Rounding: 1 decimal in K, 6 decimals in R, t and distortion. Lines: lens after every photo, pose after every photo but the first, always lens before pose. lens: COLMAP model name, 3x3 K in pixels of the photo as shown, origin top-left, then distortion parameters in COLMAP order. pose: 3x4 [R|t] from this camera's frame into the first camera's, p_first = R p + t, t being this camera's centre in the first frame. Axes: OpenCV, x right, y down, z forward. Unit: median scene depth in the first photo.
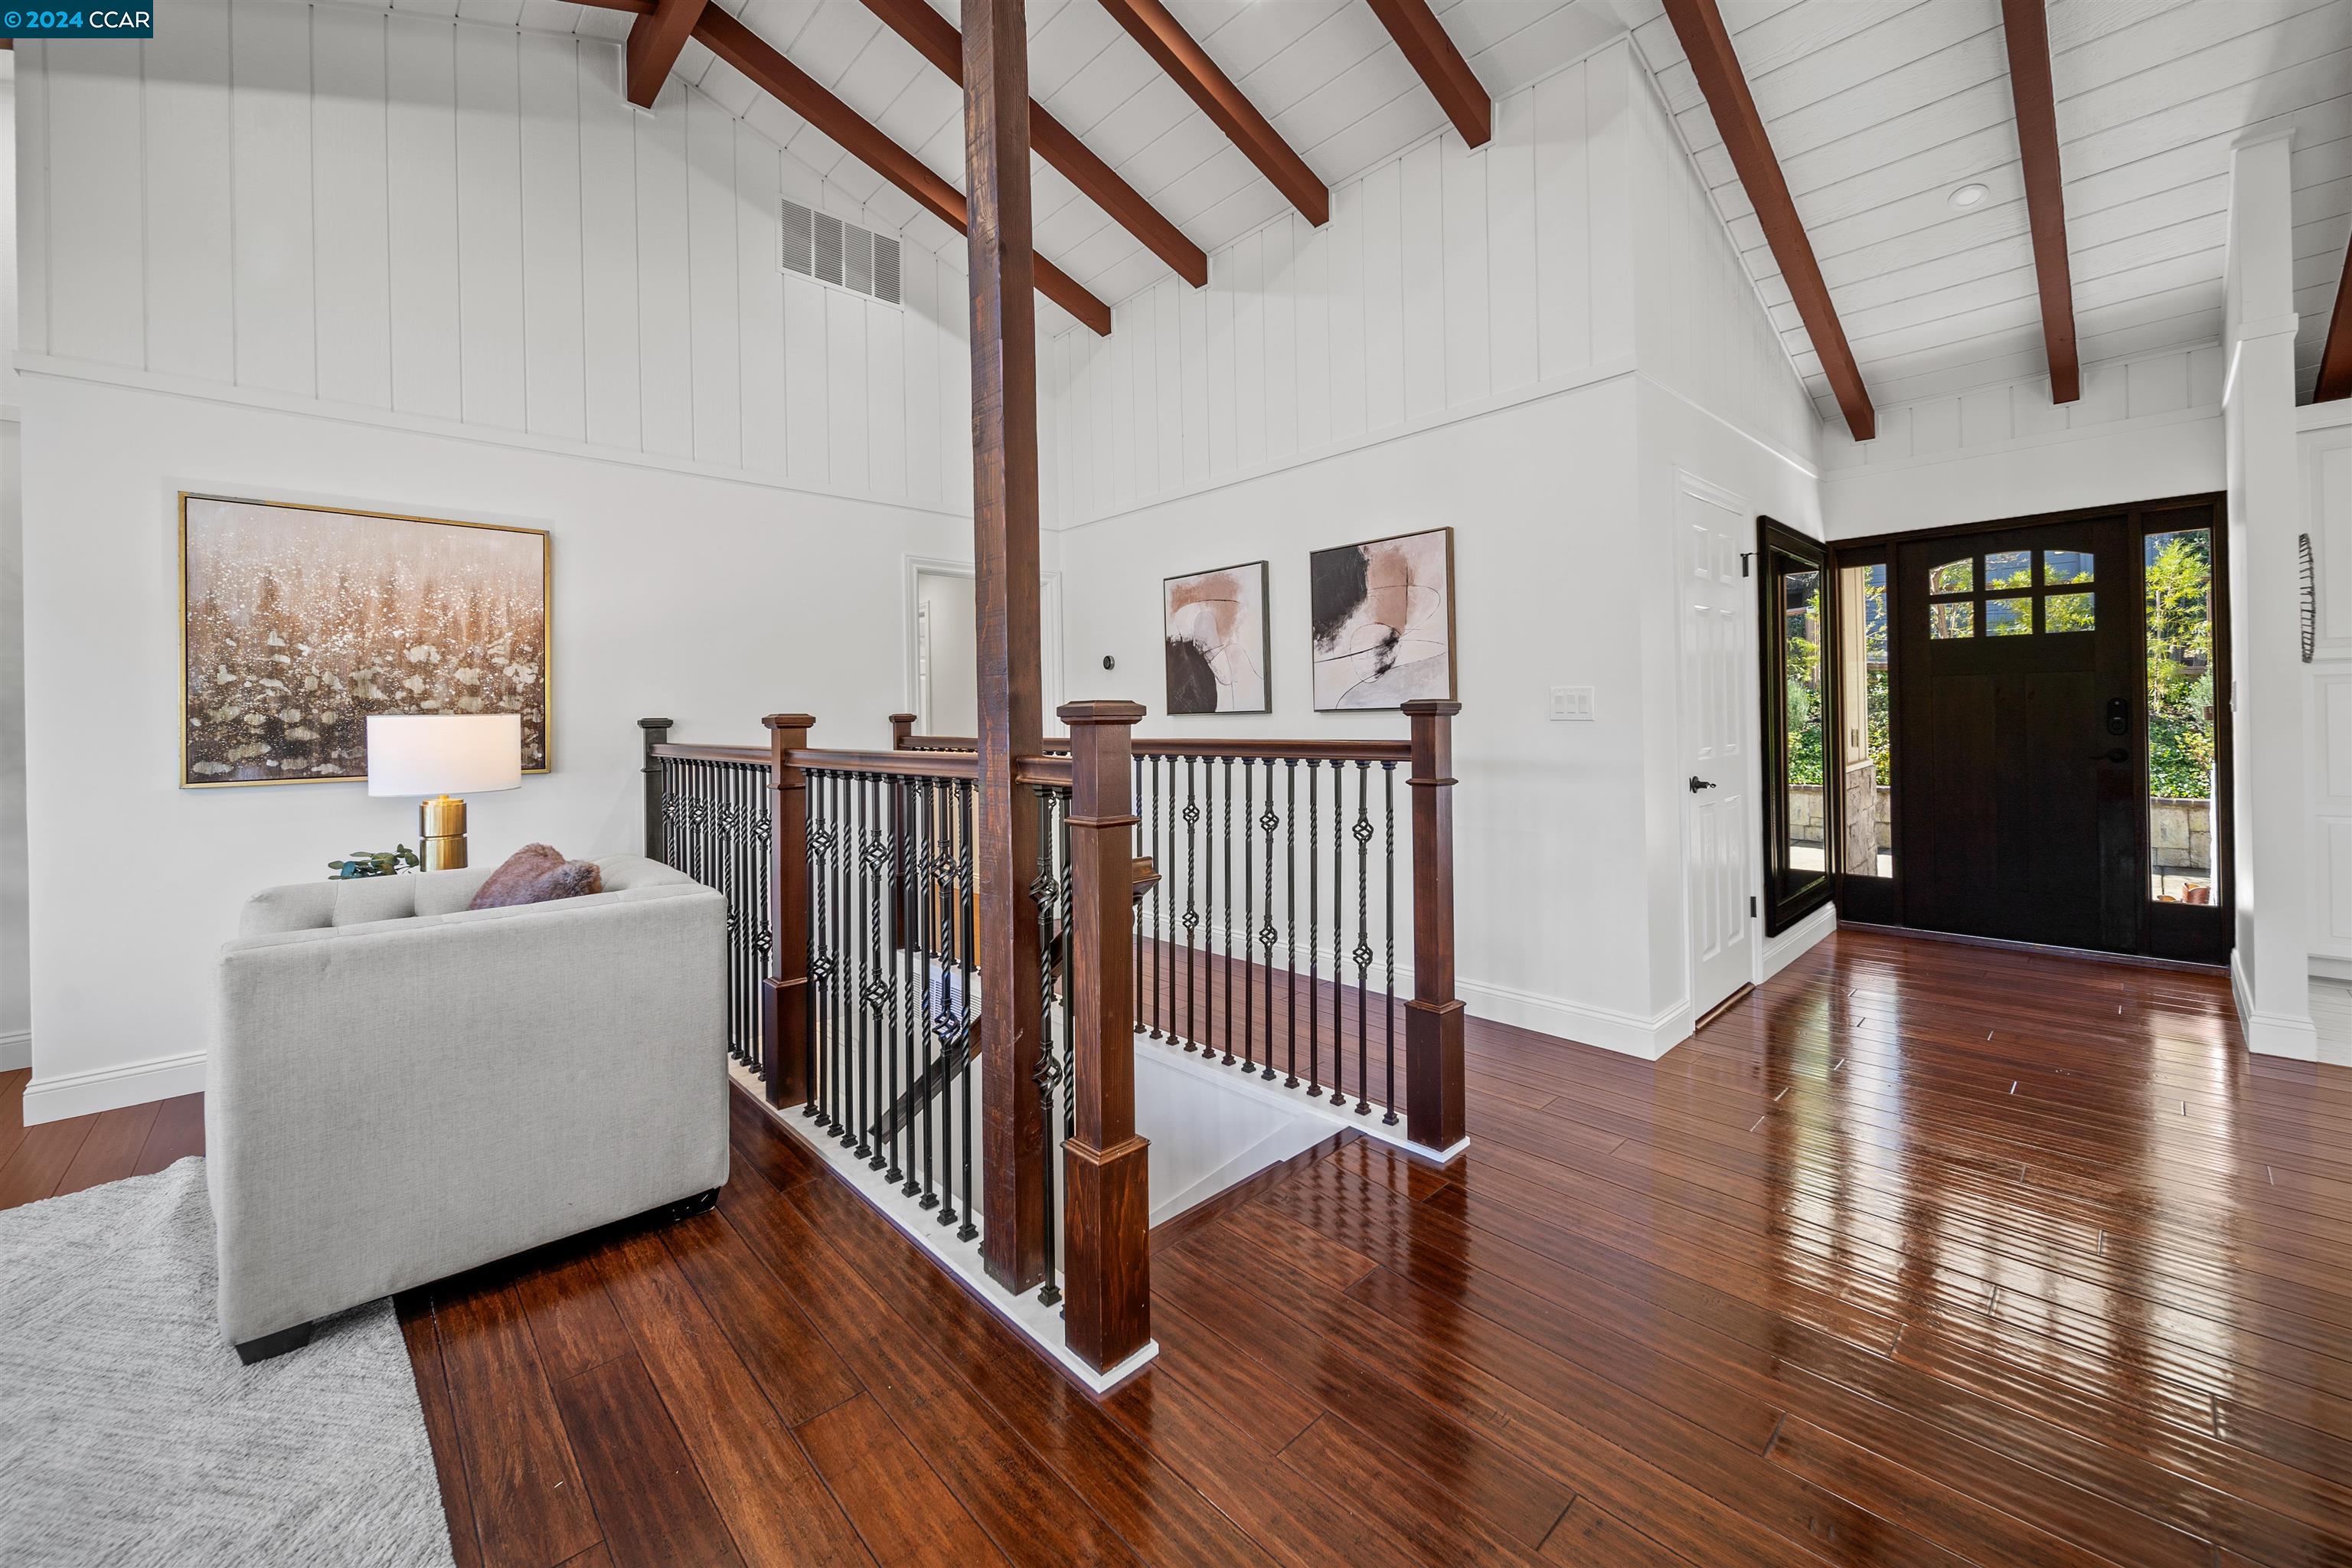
lens RADIAL K [[916.7, 0, 1252.7], [0, 916.7, 707.4], [0, 0, 1]] dist [-0.002512, -0.000627]
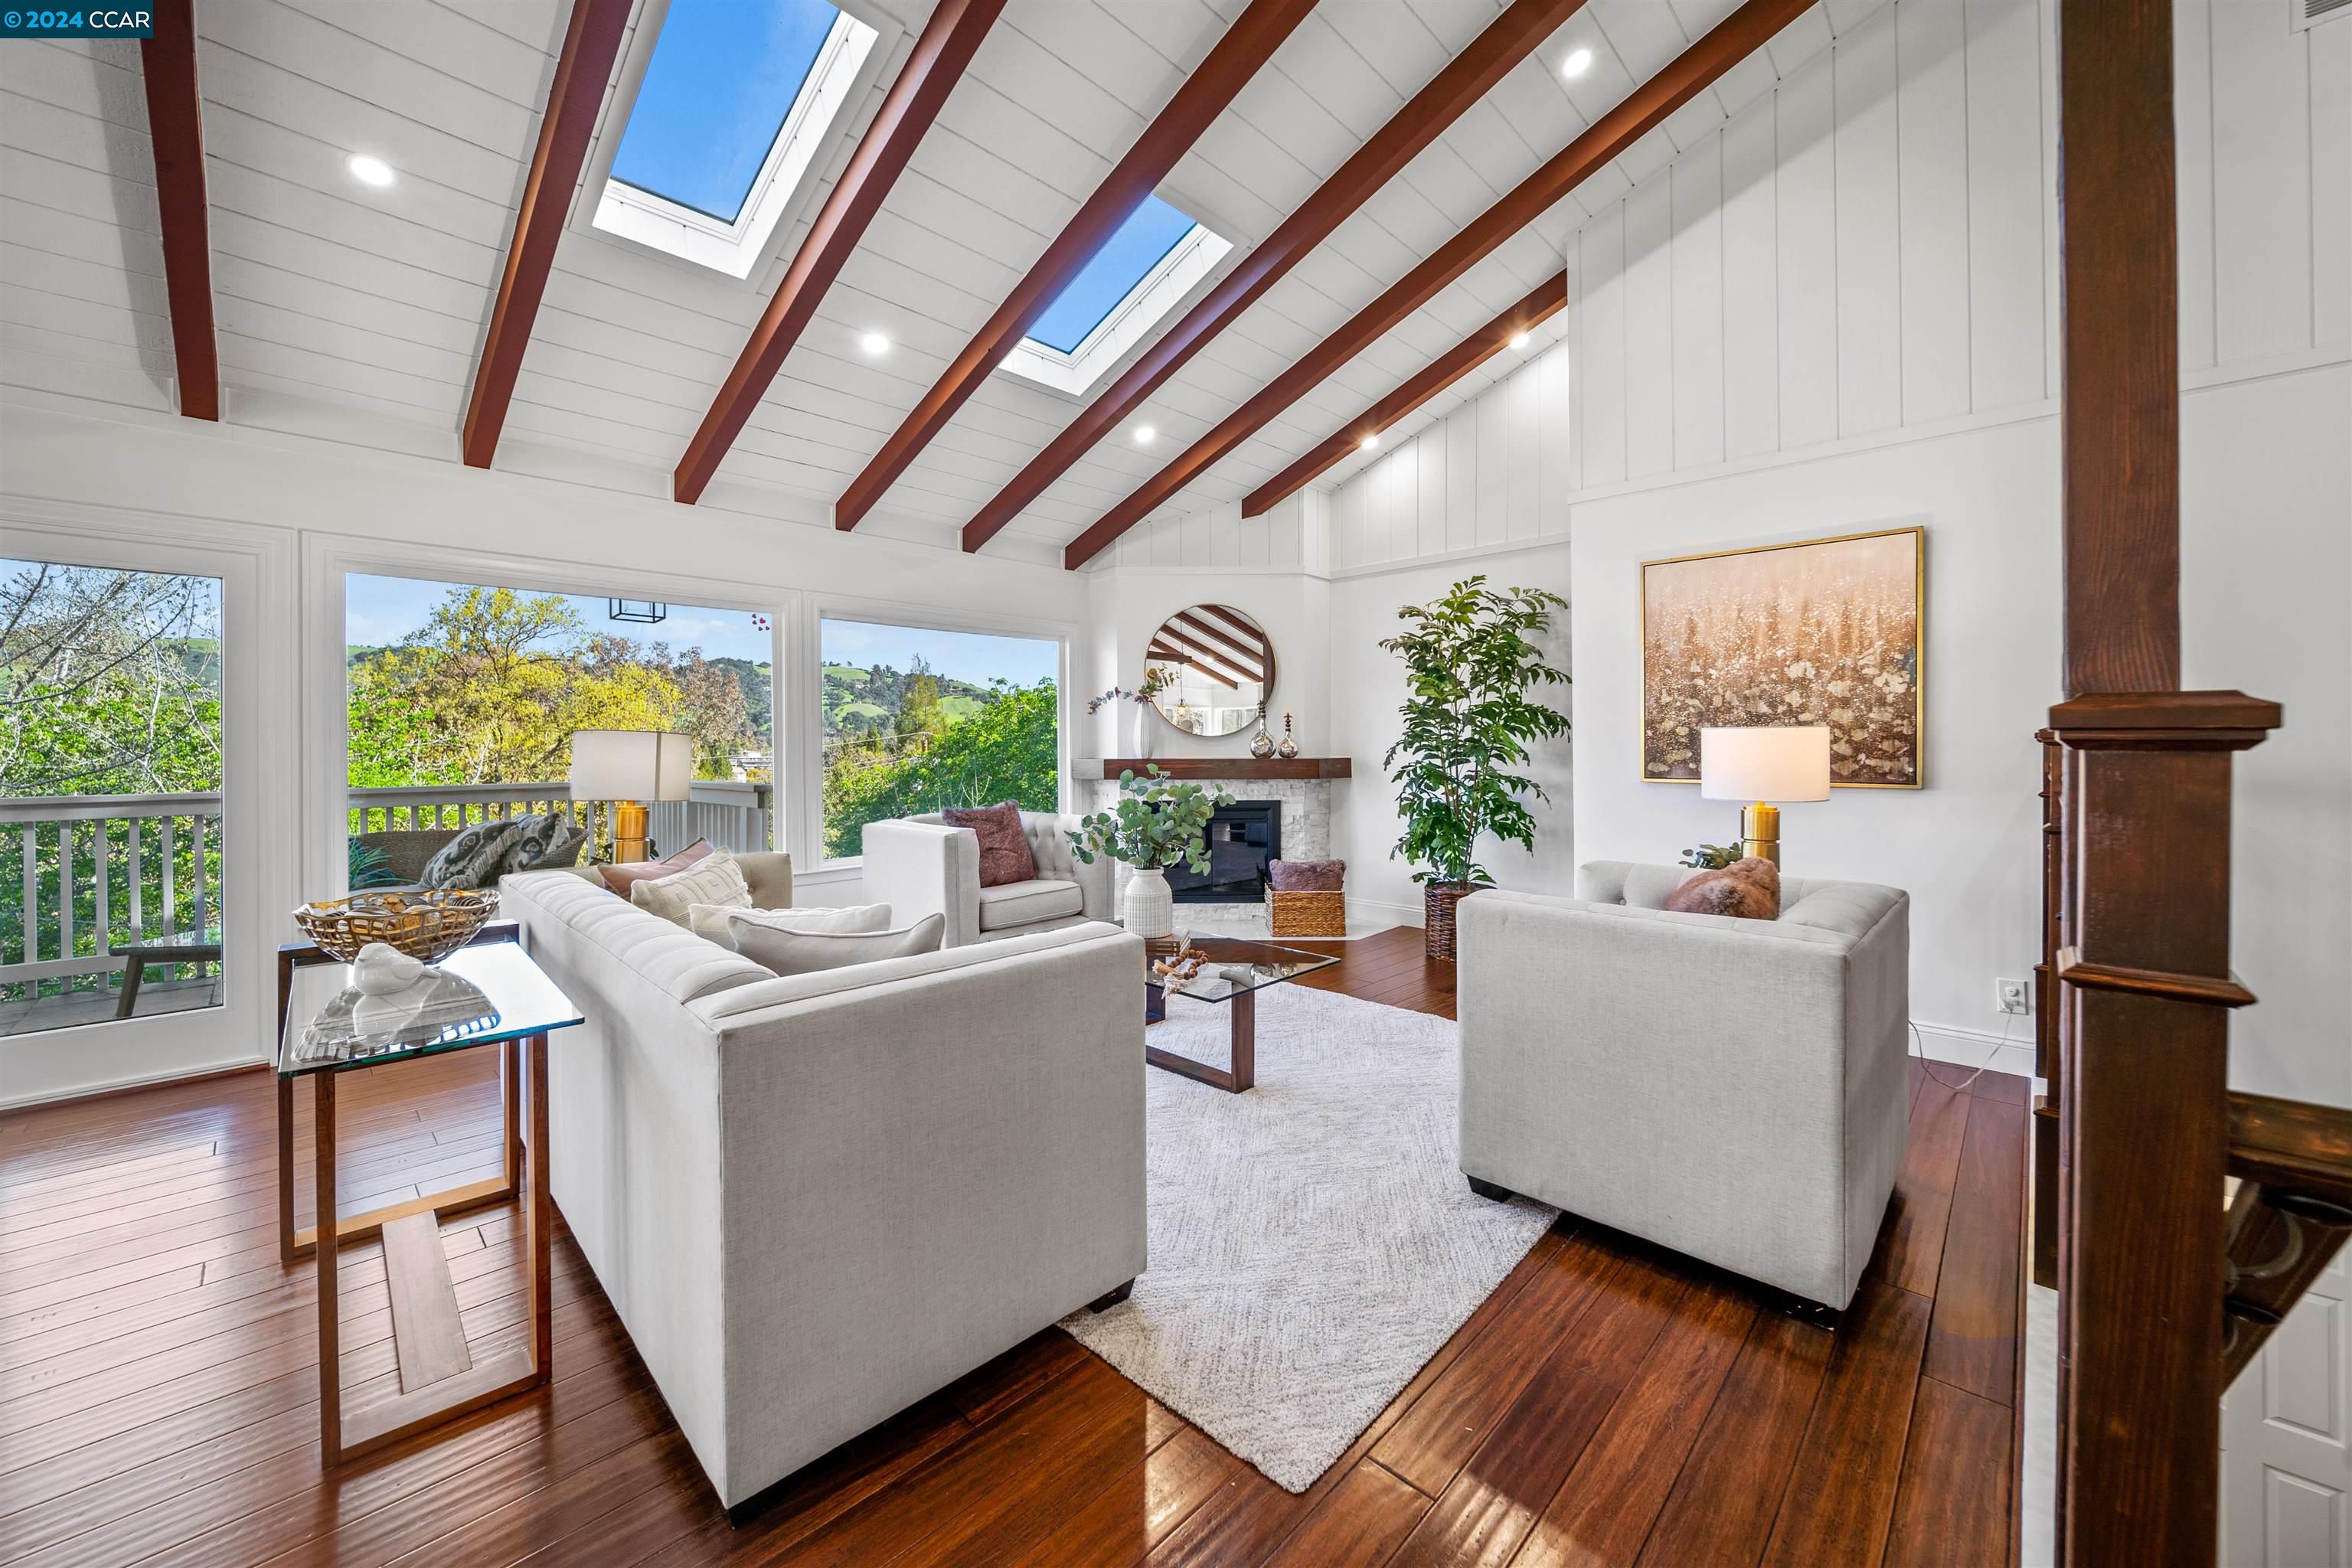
lens RADIAL K [[901.7, 0, 1196.6], [0, 901.7, 738.6], [0, 0, 1]] dist [-0.002159, -0.001243]
pose [[0.015583, 0.010646, -0.999822, 0.145654], [0.012437, 0.999864, 0.010841, 0.001687], [0.999801, -0.012604, 0.015448, 0.304550]]
